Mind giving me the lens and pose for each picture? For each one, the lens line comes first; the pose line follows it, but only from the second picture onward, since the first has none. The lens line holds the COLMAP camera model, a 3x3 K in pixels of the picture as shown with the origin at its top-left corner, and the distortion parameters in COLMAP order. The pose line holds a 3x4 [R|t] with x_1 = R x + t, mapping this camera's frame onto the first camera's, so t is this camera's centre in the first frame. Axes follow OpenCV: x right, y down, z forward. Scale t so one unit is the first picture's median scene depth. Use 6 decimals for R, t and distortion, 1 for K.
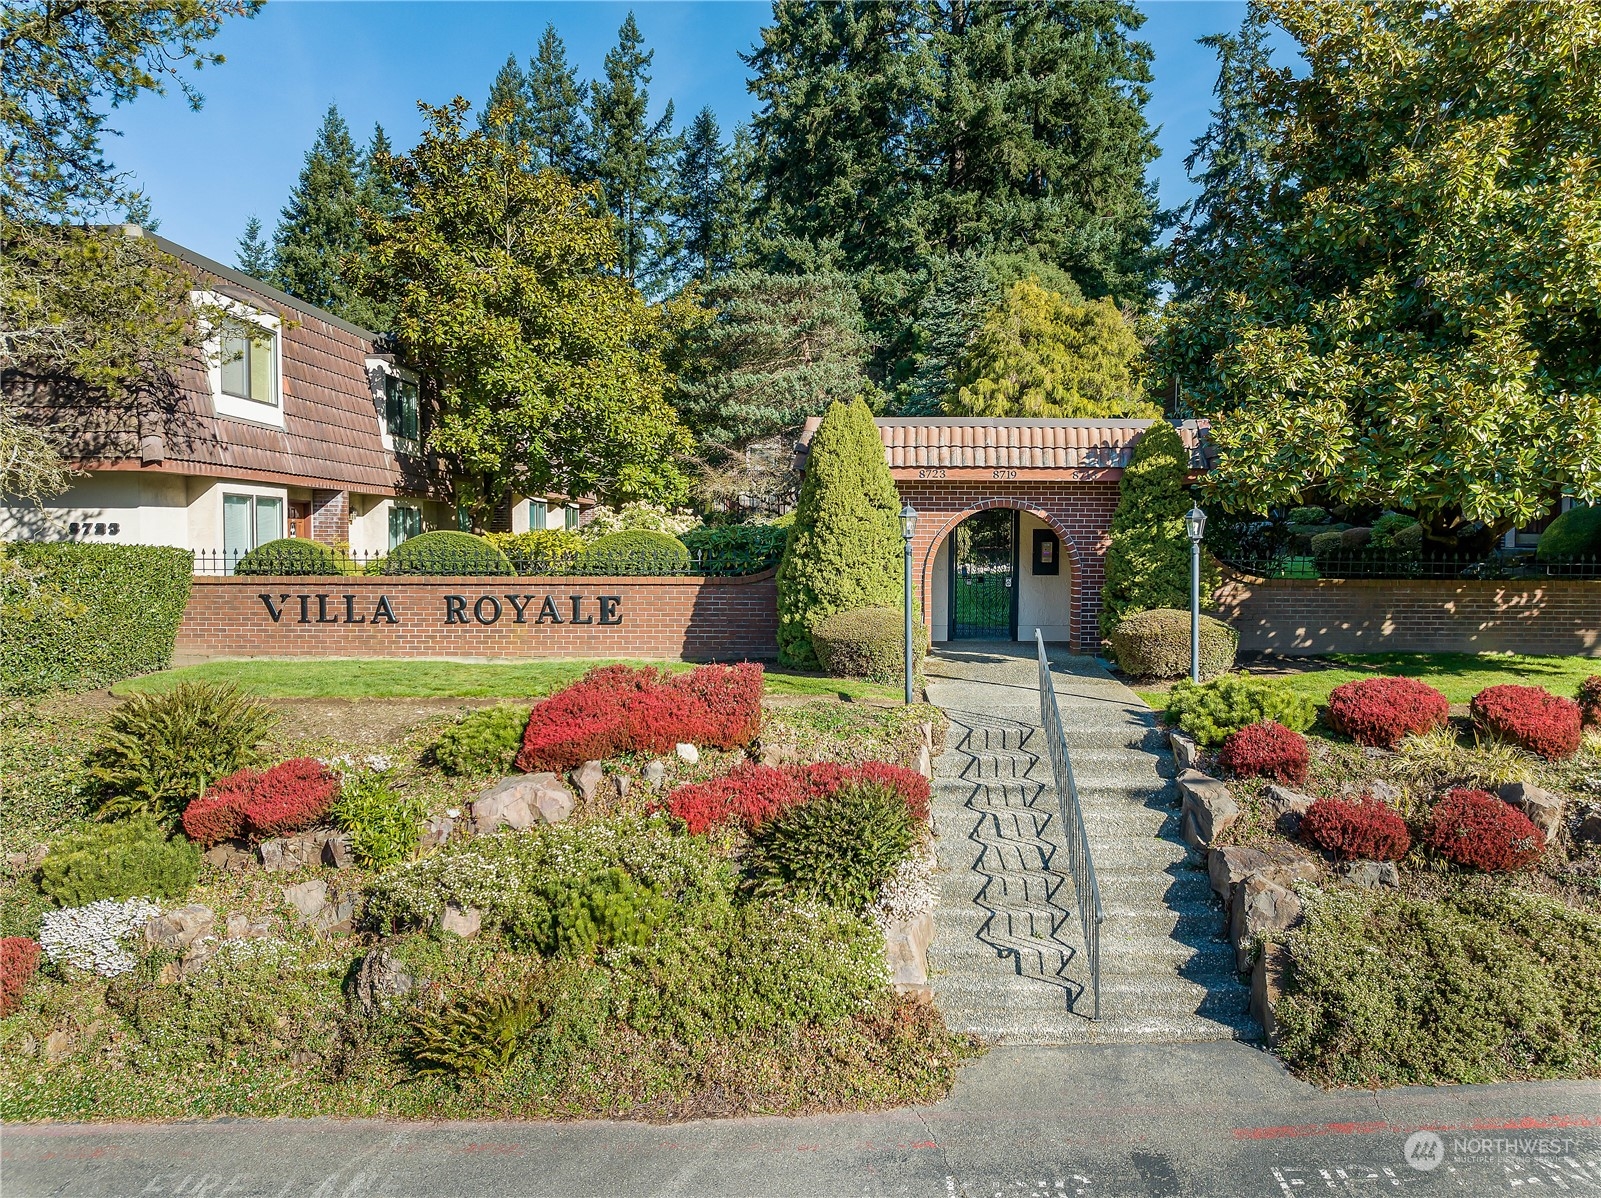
lens RADIAL K [[1350.2, 0, 805.1], [0, 1350.2, 601.9], [0, 0, 1]] dist [-0.023590, -0.035177]
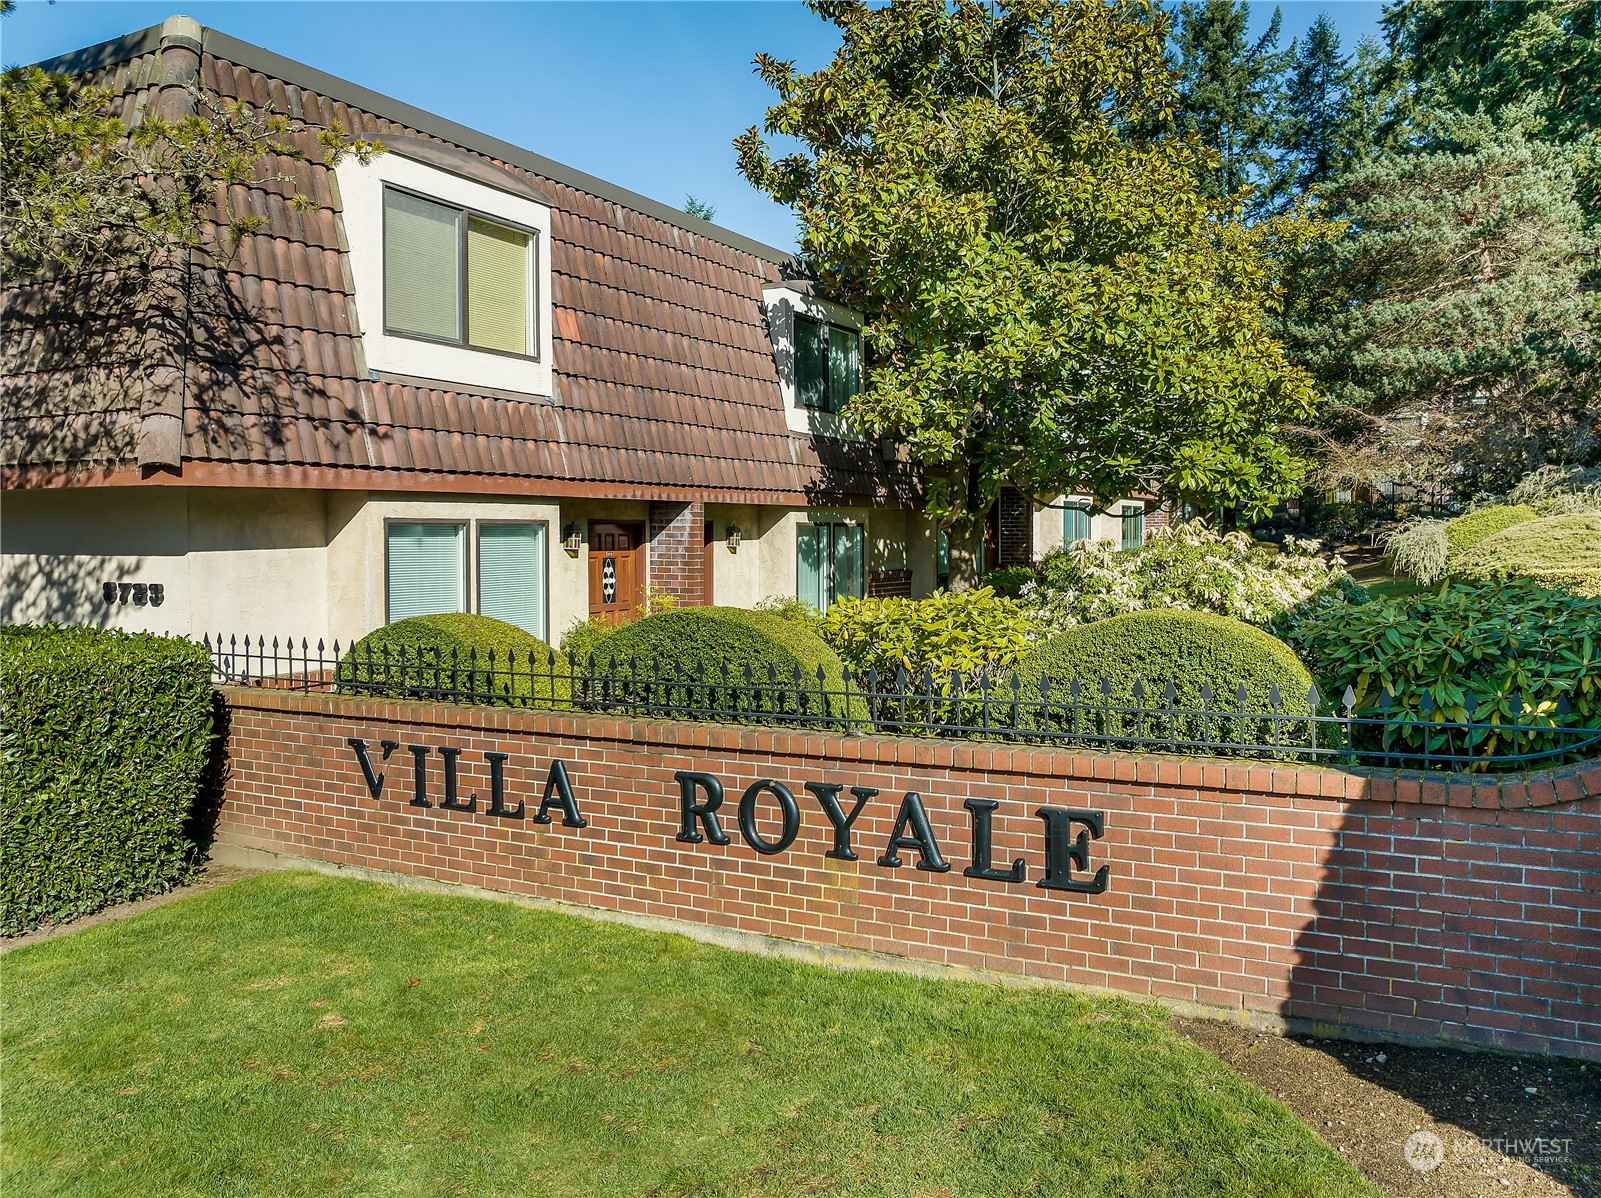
lens RADIAL K [[1350.2, 0, 801.9], [0, 1350.2, 583.5], [0, 0, 1]] dist [-0.023590, -0.035177]
pose [[0.904143, 0.003375, -0.427217, -0.041508], [-0.005096, 0.999983, -0.002885, -0.042994], [0.427200, 0.004785, 0.904144, 0.457857]]
